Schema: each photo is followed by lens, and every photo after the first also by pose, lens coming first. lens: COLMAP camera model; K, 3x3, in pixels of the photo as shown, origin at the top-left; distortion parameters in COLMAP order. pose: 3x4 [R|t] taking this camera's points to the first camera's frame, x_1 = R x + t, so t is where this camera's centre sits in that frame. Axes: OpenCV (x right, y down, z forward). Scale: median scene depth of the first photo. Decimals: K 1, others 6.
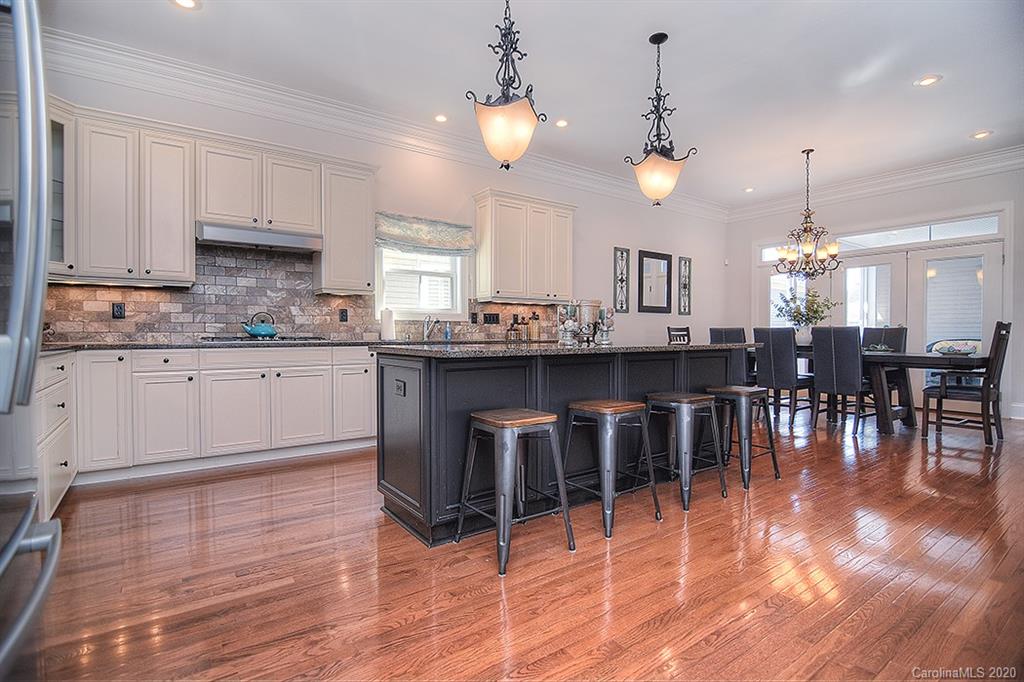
lens RADIAL K [[493.1, 0, 516.1], [0, 493.1, 342.8], [0, 0, 1]] dist [-0.013083, -0.001684]
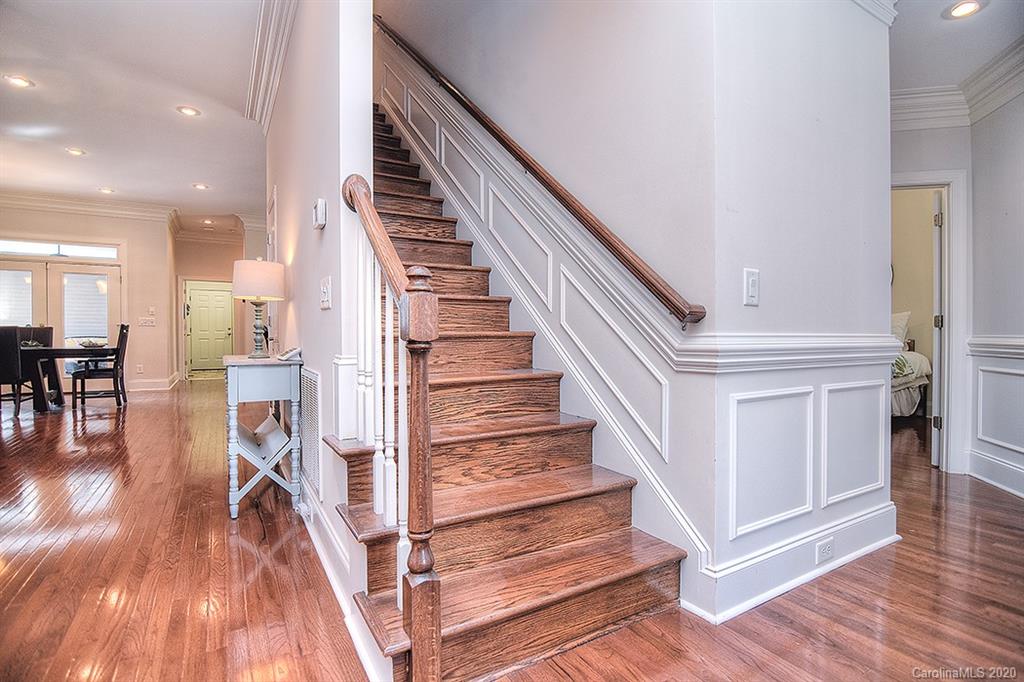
lens RADIAL K [[493.1, 0, 516.1], [0, 493.1, 342.8], [0, 0, 1]] dist [-0.013083, -0.001684]
pose [[0.093916, -0.015863, 0.995454, -0.353534], [0.014528, 0.999788, 0.014562, 0.008813], [-0.995474, 0.013094, 0.094127, -0.314425]]
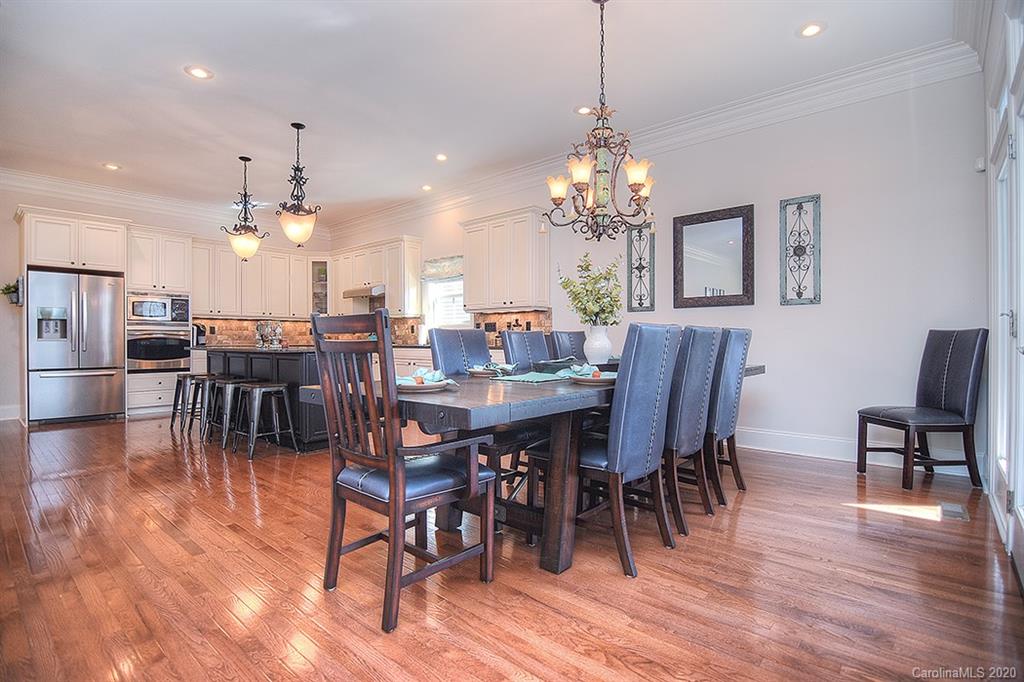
lens RADIAL K [[493.1, 0, 516.1], [0, 493.1, 342.8], [0, 0, 1]] dist [-0.013083, -0.001684]
pose [[0.227605, 0.003502, -0.973747, 1.210111], [-0.016350, 0.999866, -0.000226, -0.014785], [0.973616, 0.015972, 0.227632, 0.884171]]
